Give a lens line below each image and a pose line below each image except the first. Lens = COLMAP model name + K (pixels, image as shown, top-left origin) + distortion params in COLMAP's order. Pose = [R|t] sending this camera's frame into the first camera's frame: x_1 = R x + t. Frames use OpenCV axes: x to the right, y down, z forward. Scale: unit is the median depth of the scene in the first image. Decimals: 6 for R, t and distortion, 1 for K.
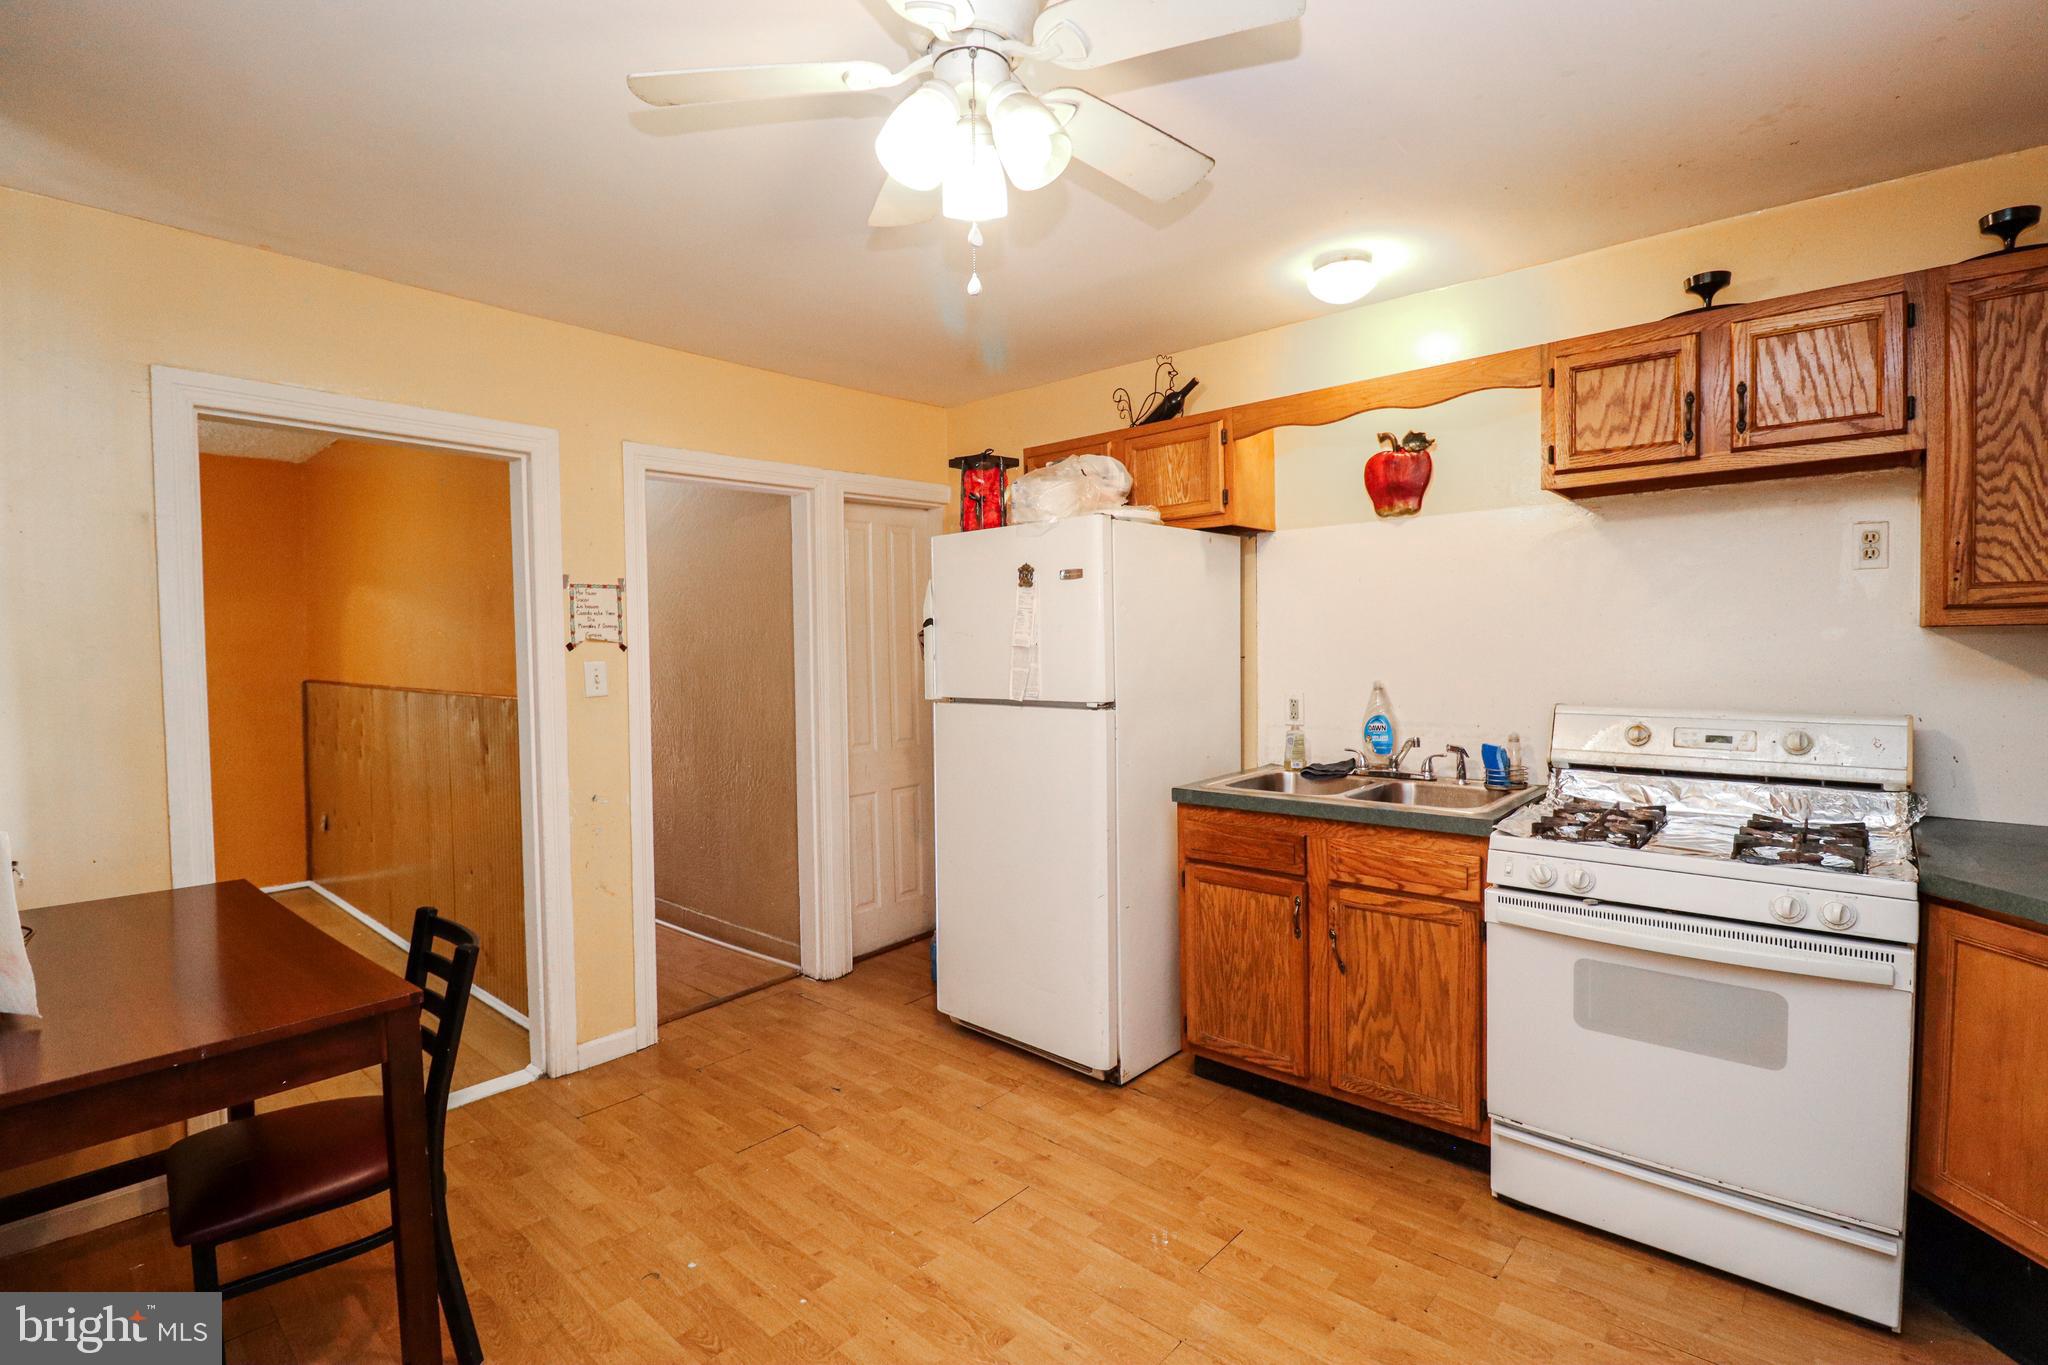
lens RADIAL K [[942.9, 0, 1043.4], [0, 942.9, 678.1], [0, 0, 1]] dist [0.001848, -0.016198]
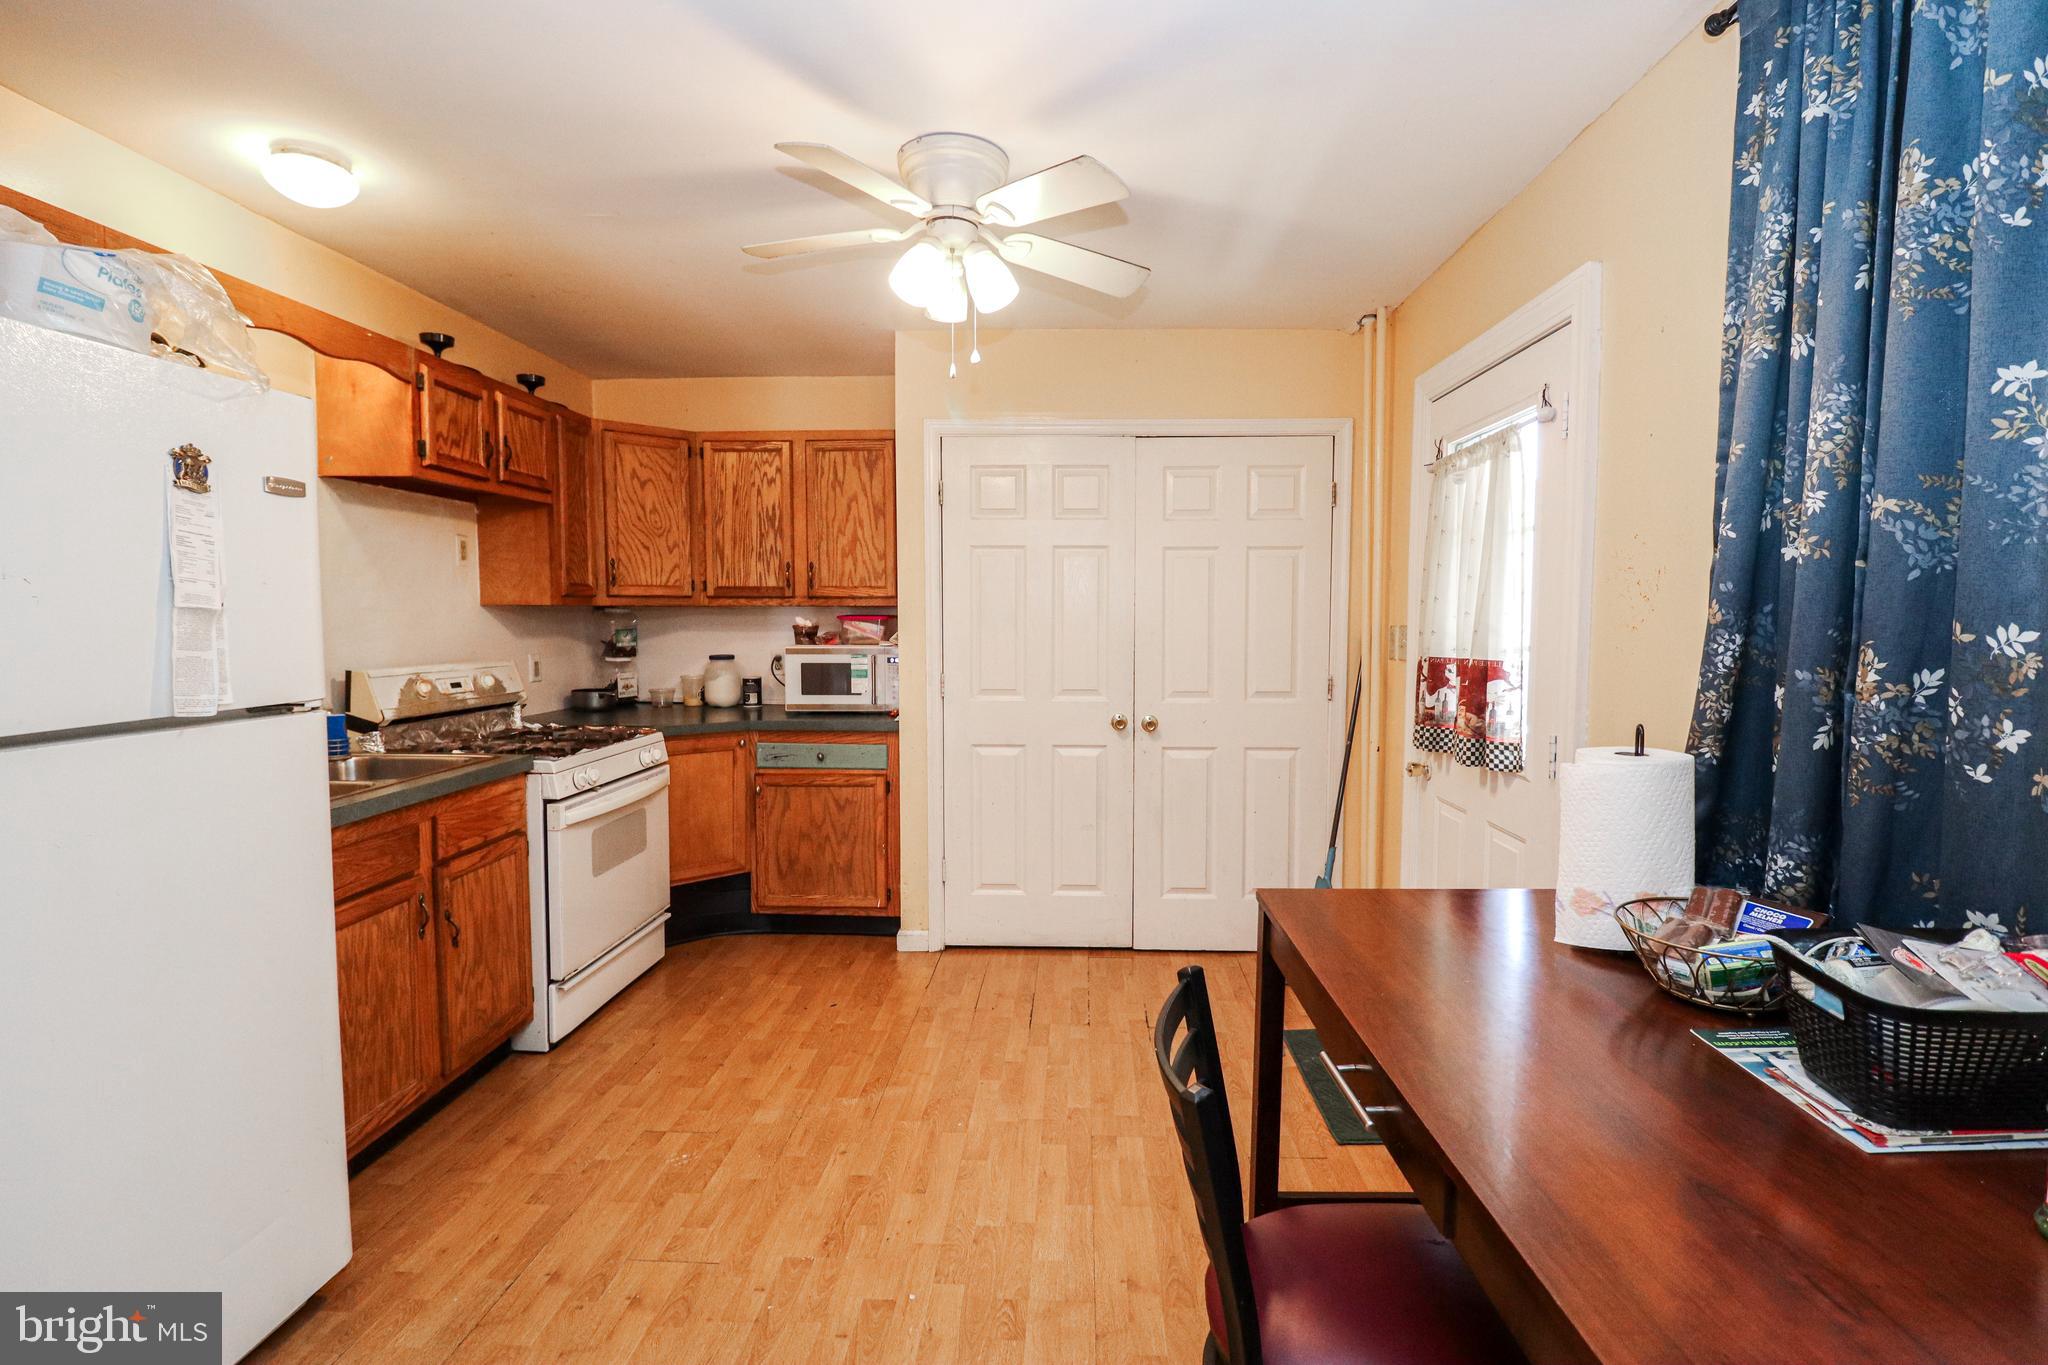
lens RADIAL K [[942.9, 0, 1043.4], [0, 942.9, 678.1], [0, 0, 1]] dist [0.001848, -0.016198]
pose [[-0.630022, -0.041081, 0.775490, -0.840911], [0.033190, 0.996263, 0.079740, -0.024935], [-0.775868, 0.075976, -0.626304, 1.156288]]
